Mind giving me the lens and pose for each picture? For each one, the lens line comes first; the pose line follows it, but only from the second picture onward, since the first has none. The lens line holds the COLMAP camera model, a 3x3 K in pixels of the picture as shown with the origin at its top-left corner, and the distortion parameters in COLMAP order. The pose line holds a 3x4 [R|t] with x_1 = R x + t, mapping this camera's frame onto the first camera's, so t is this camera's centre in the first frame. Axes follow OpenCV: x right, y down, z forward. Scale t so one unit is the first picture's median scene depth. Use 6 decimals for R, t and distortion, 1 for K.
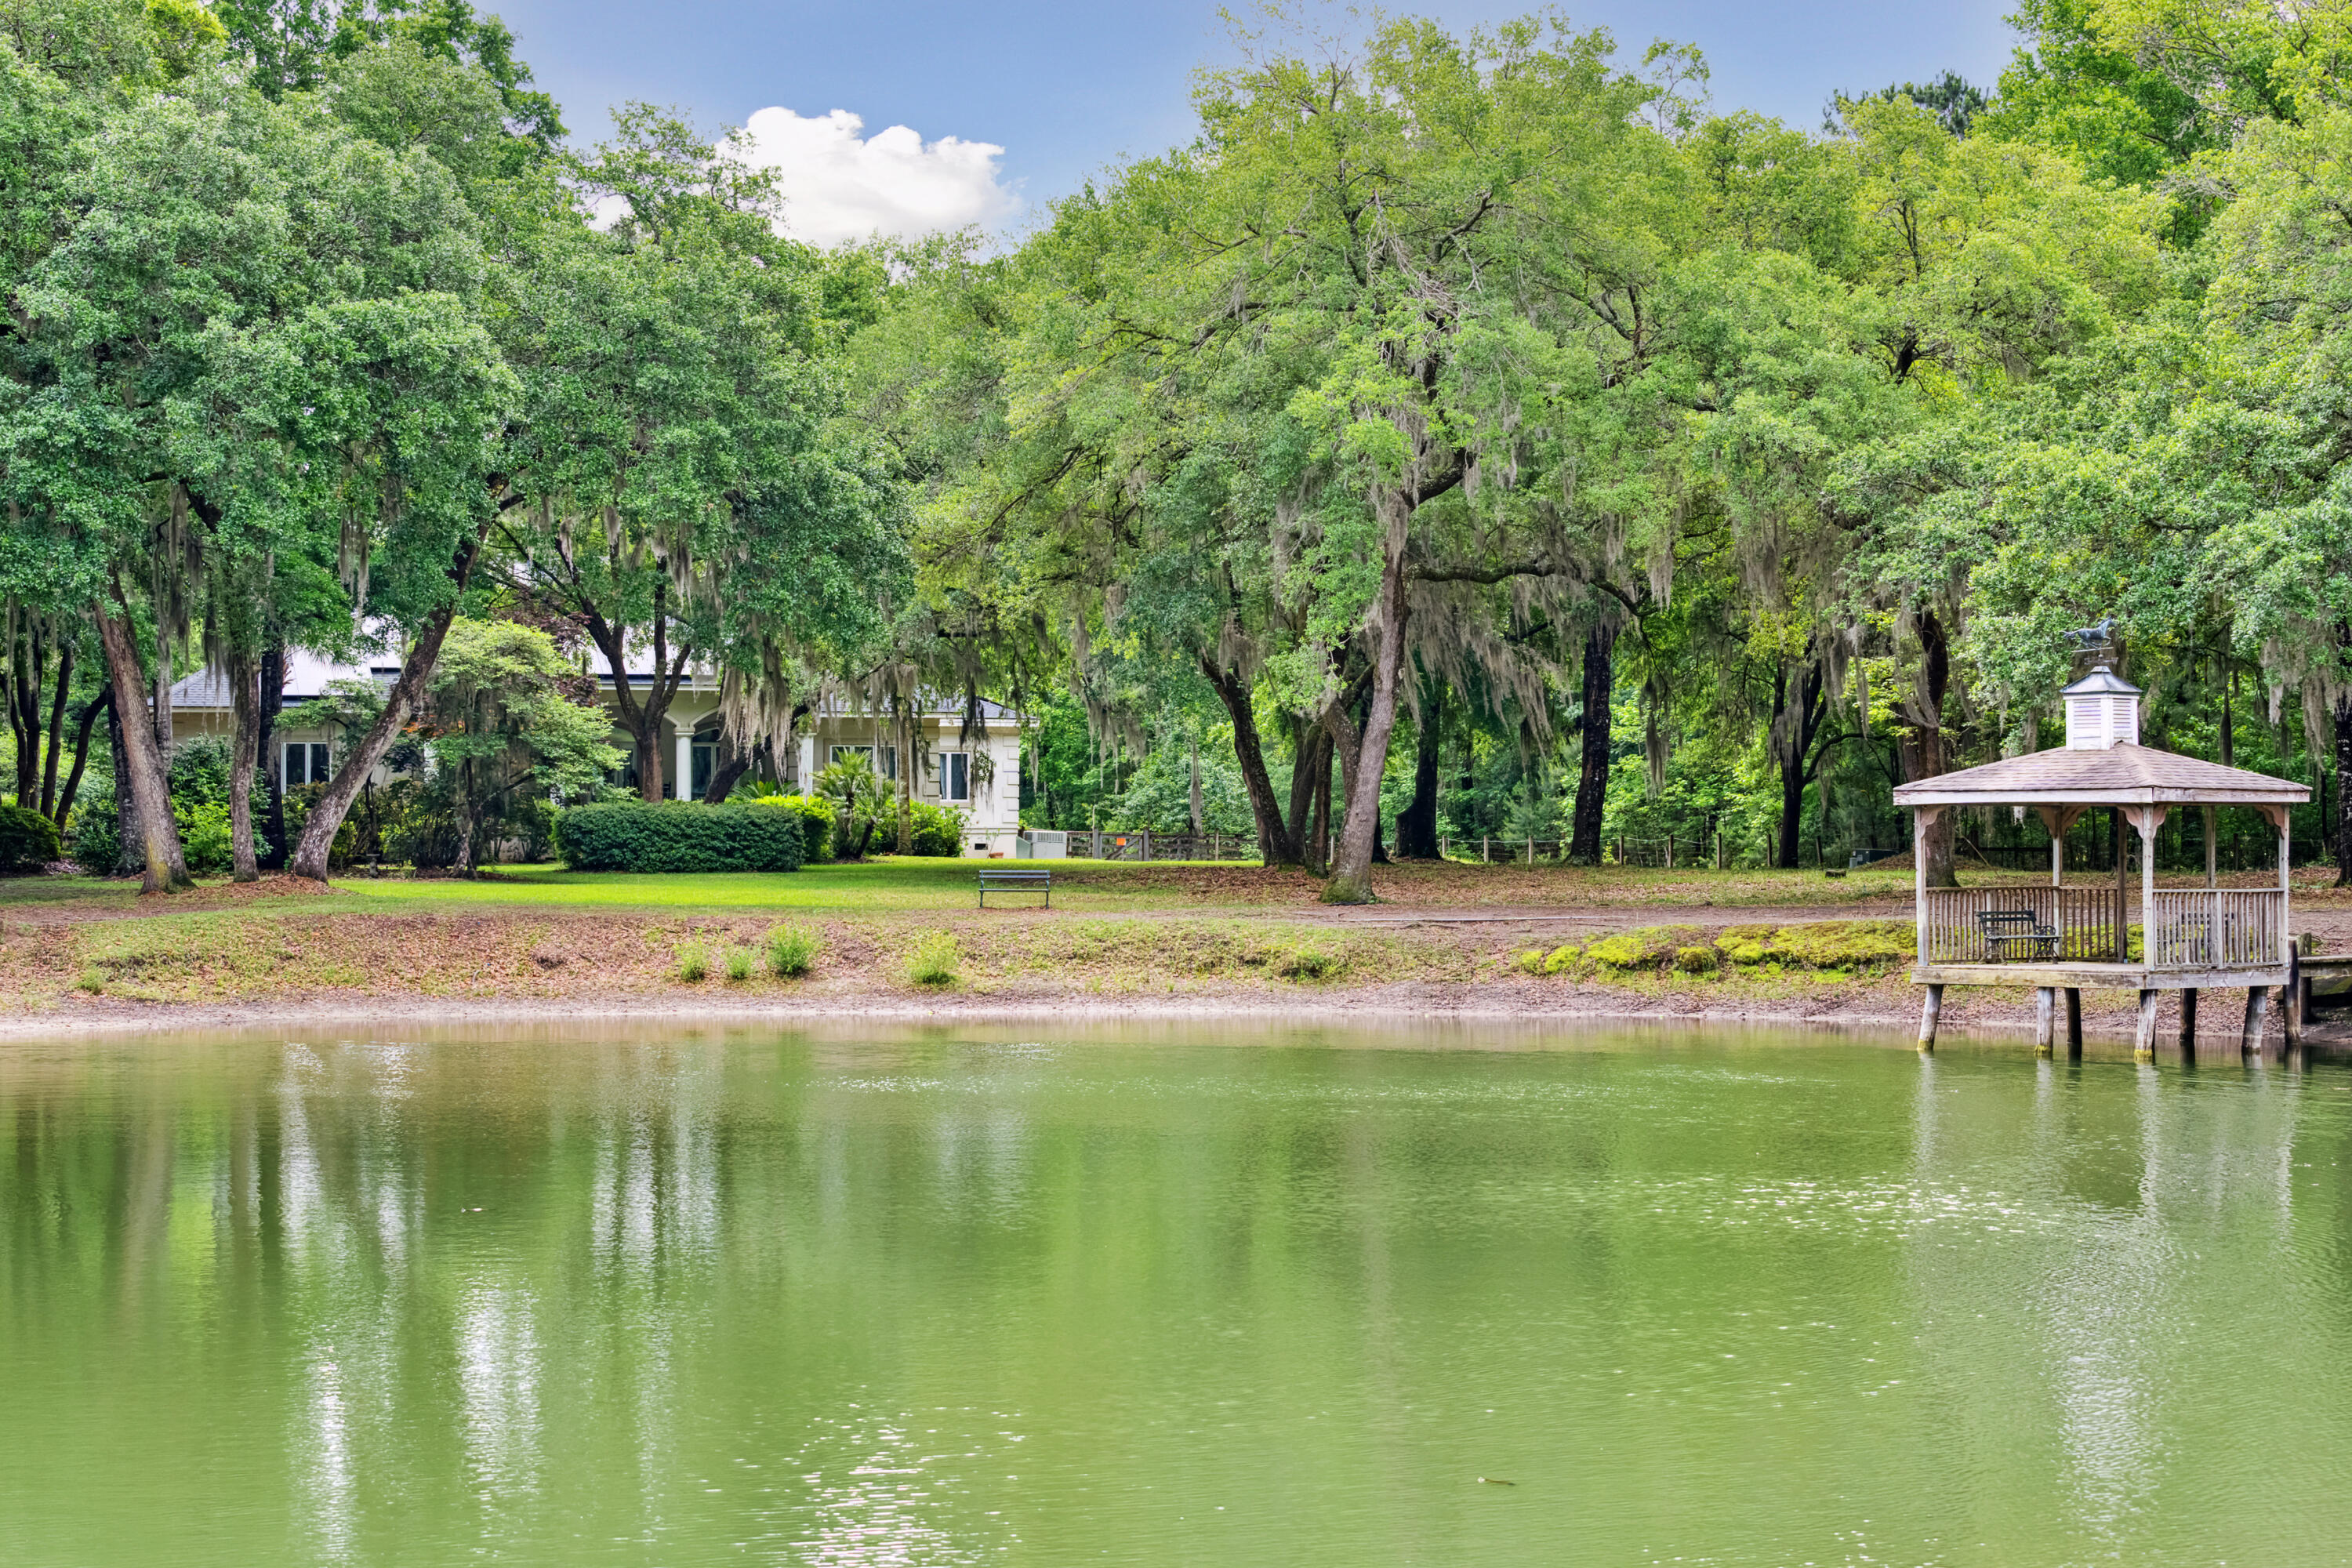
lens RADIAL K [[4820.3, 0, 1176.0], [0, 4820.3, 784.0], [0, 0, 1]] dist [-0.066295, -0.225538]
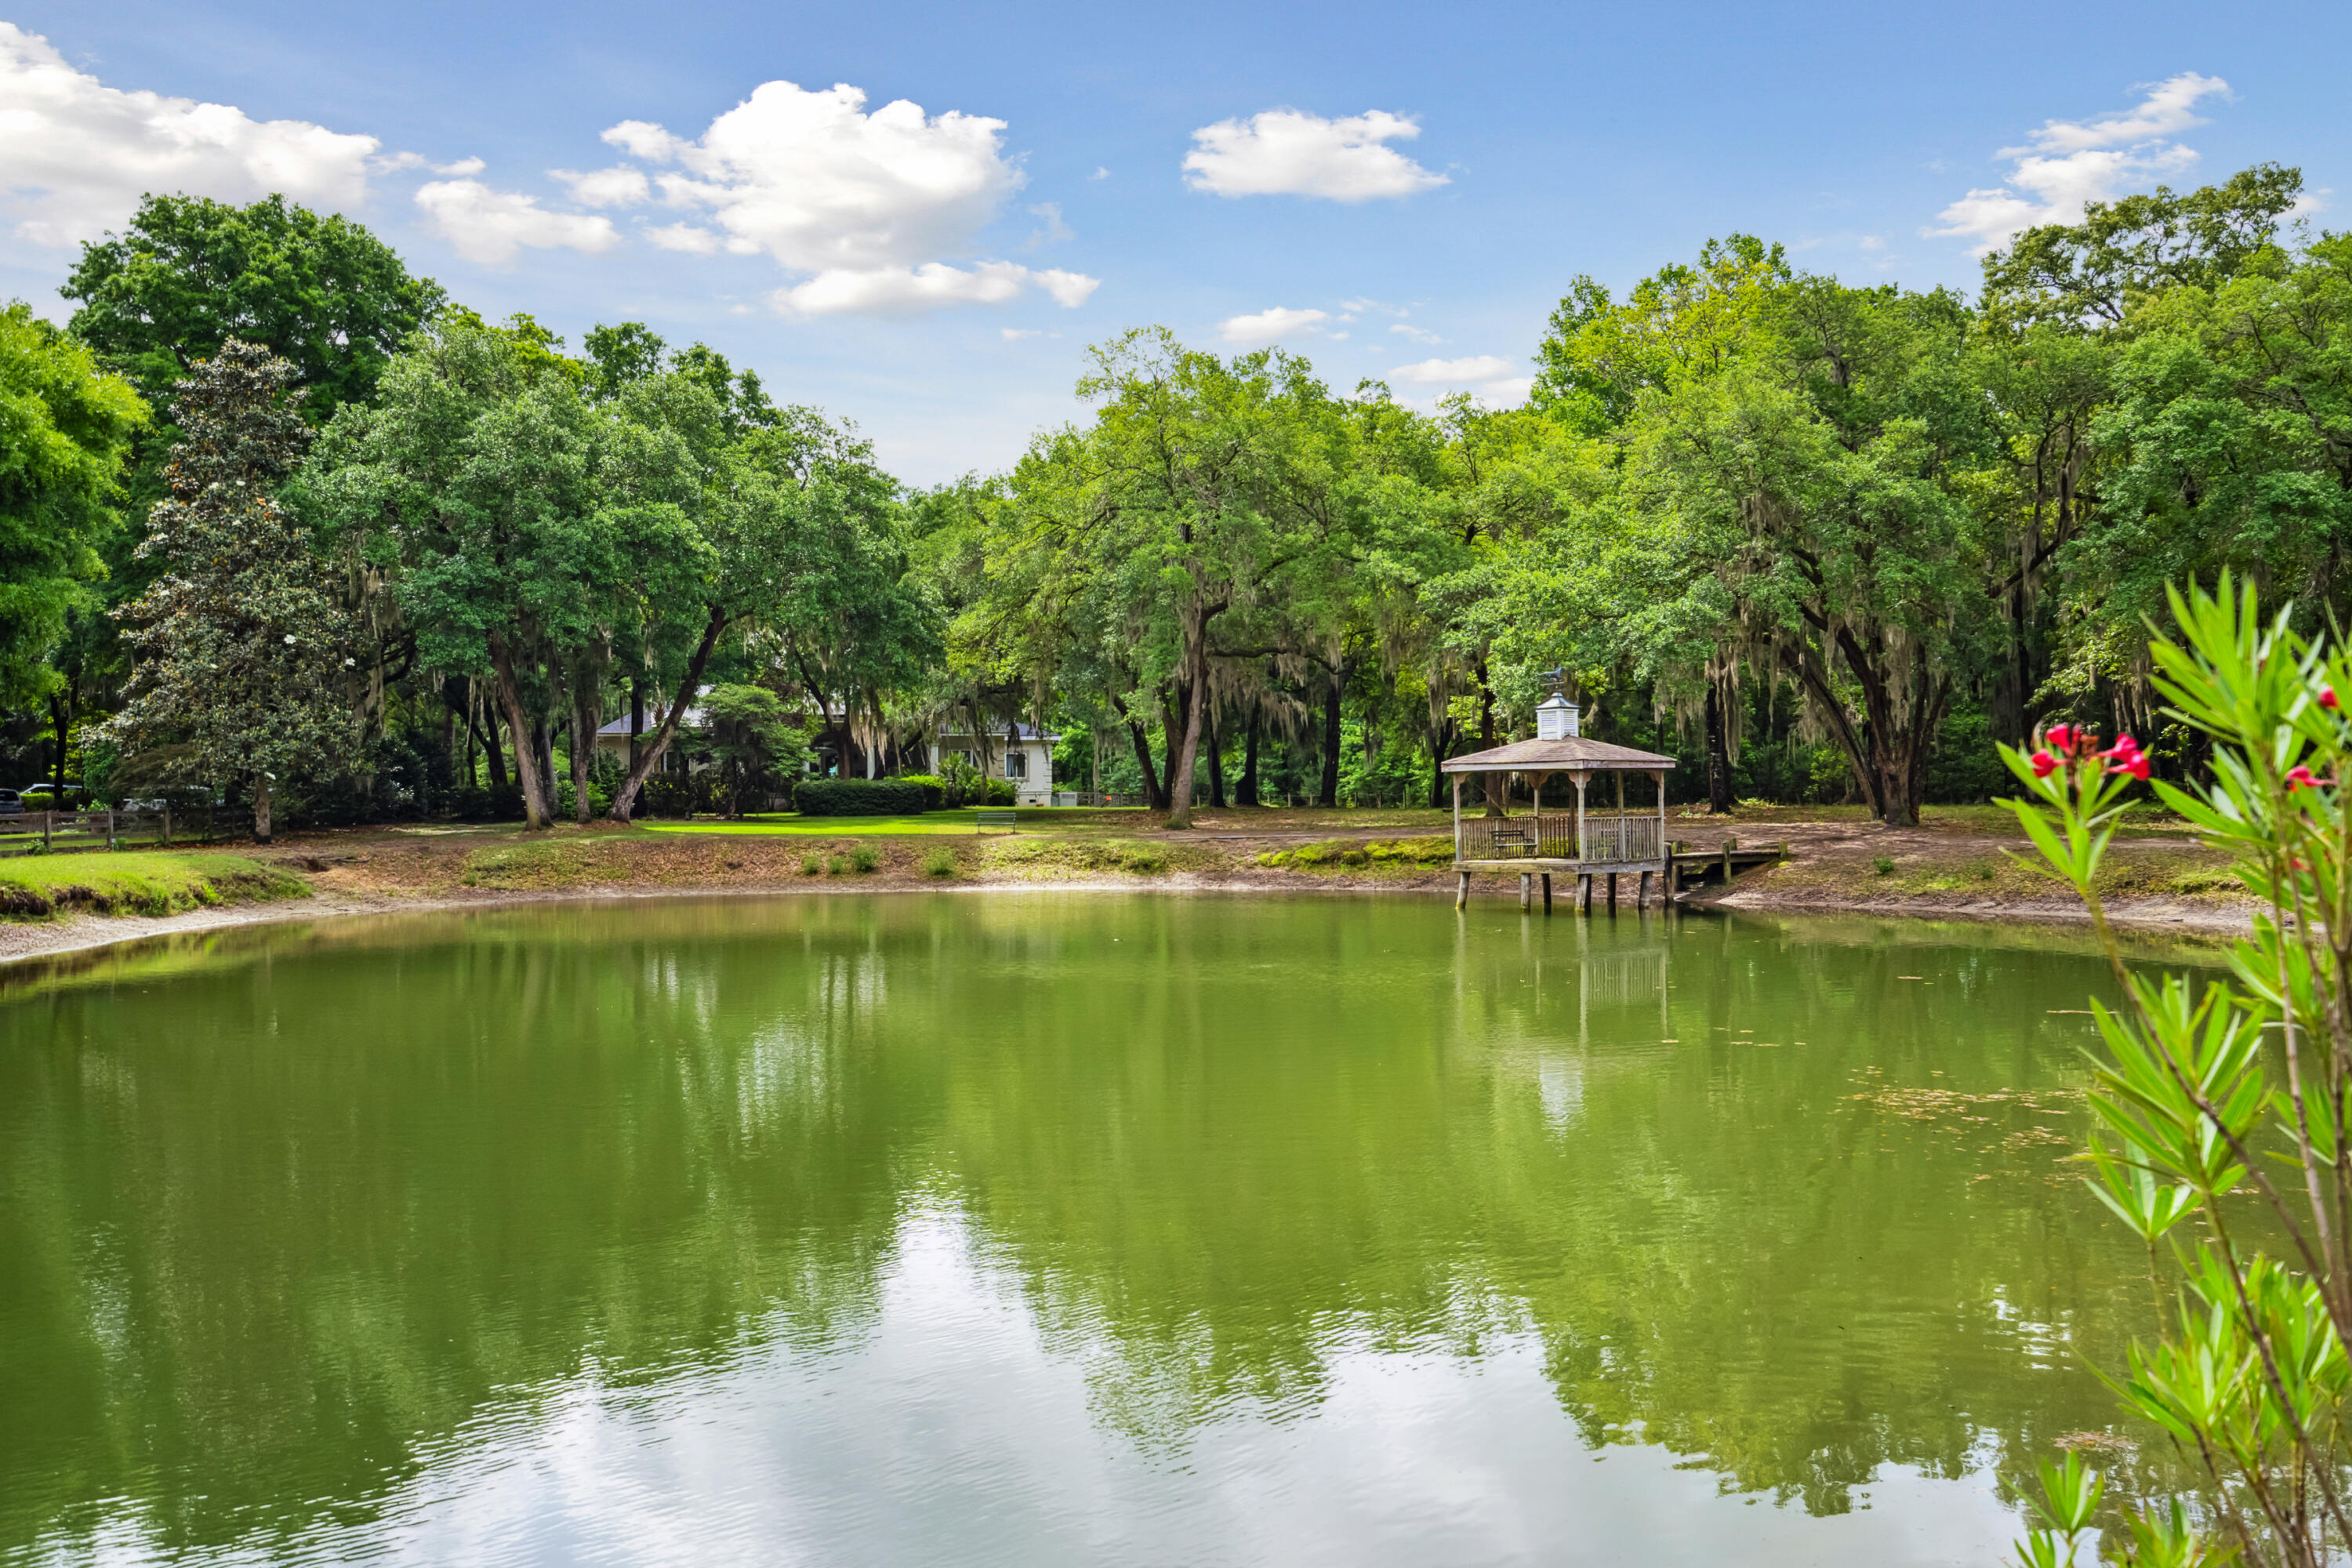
lens RADIAL K [[2324.6, 0, 1176.0], [0, 2324.6, 784.0], [0, 0, 1]] dist [0.000702, 0.000717]
pose [[0.999949, -0.010072, -0.000602, 0.040855], [0.010076, 0.999930, 0.006184, 0.002009], [0.000540, -0.006190, 0.999981, 0.108858]]
